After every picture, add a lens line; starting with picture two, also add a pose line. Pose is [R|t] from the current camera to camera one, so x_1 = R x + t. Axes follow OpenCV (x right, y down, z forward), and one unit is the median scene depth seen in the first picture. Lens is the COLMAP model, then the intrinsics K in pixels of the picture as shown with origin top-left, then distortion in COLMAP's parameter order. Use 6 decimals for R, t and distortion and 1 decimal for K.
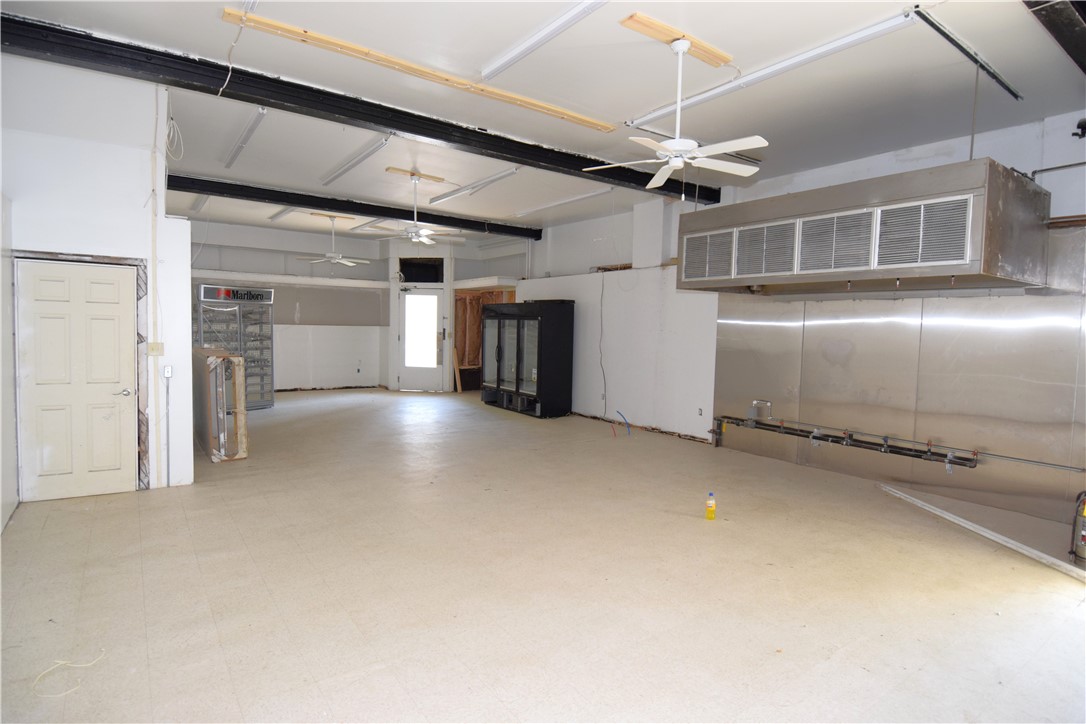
lens RADIAL K [[562.9, 0, 546.6], [0, 562.9, 363.9], [0, 0, 1]] dist [0.052851, -0.054544]
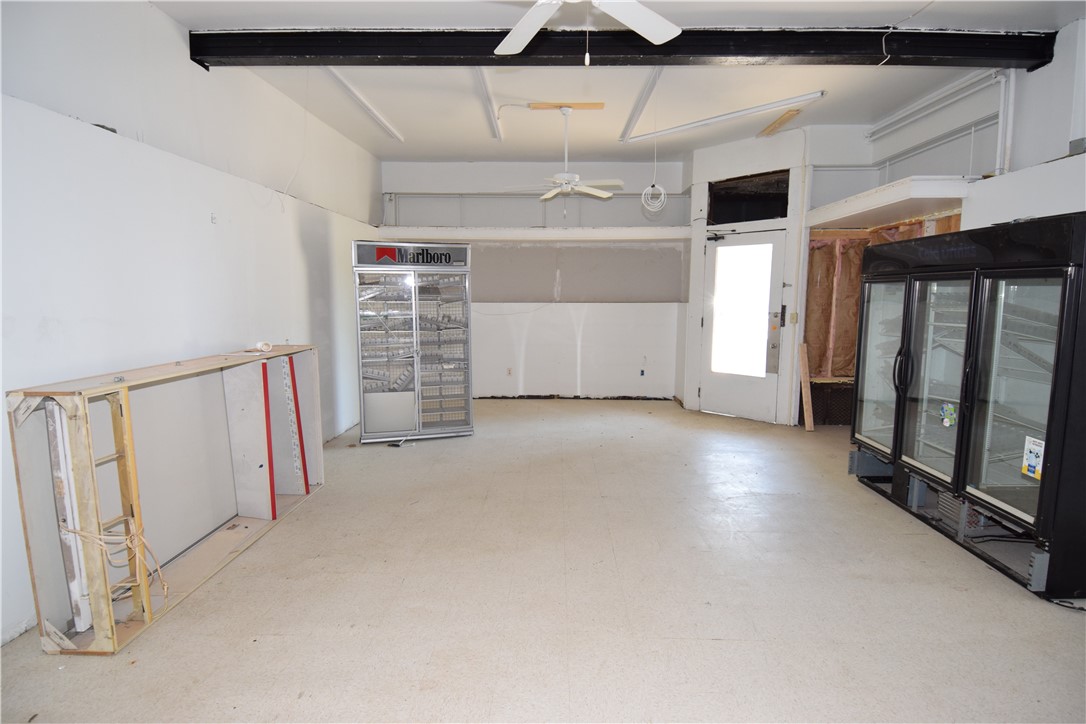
lens RADIAL K [[562.9, 0, 546.6], [0, 562.9, 363.9], [0, 0, 1]] dist [0.052851, -0.054544]
pose [[0.797629, 0.052743, -0.600838, -0.037109], [-0.026752, 0.998283, 0.052118, -0.029972], [0.602554, -0.025497, 0.797670, 0.445126]]
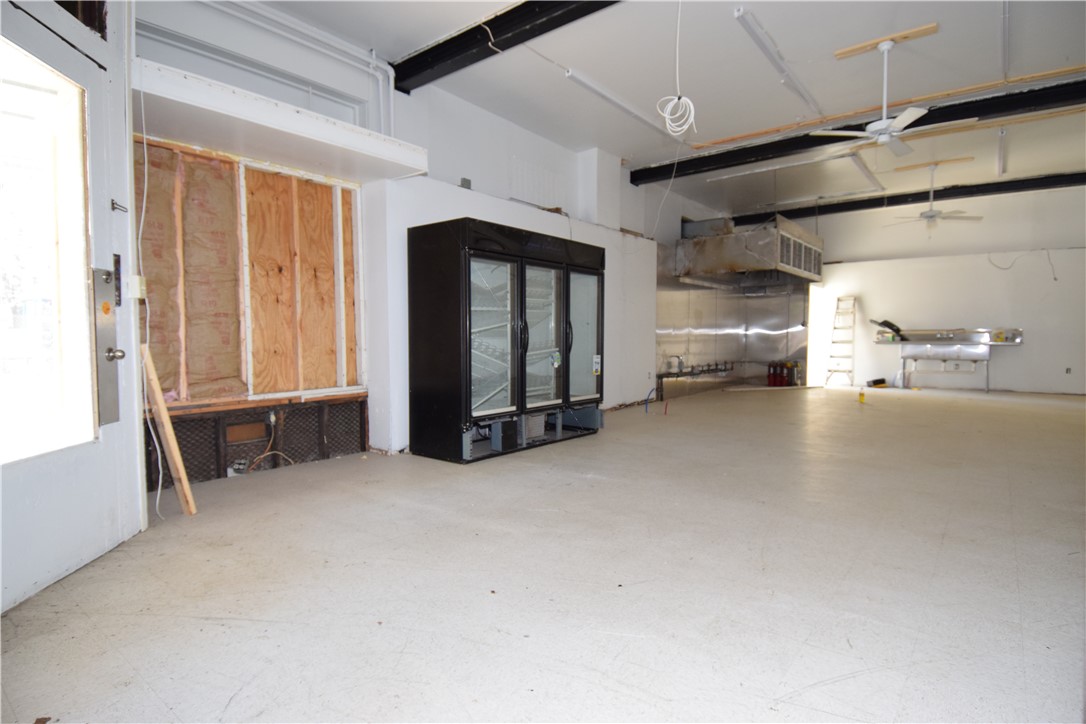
lens RADIAL K [[562.9, 0, 546.6], [0, 562.9, 363.9], [0, 0, 1]] dist [0.052851, -0.054544]
pose [[-0.268371, -0.073821, 0.960483, -0.443604], [0.059866, 0.993854, 0.093113, -0.031162], [-0.961454, 0.082489, -0.262302, 0.905222]]
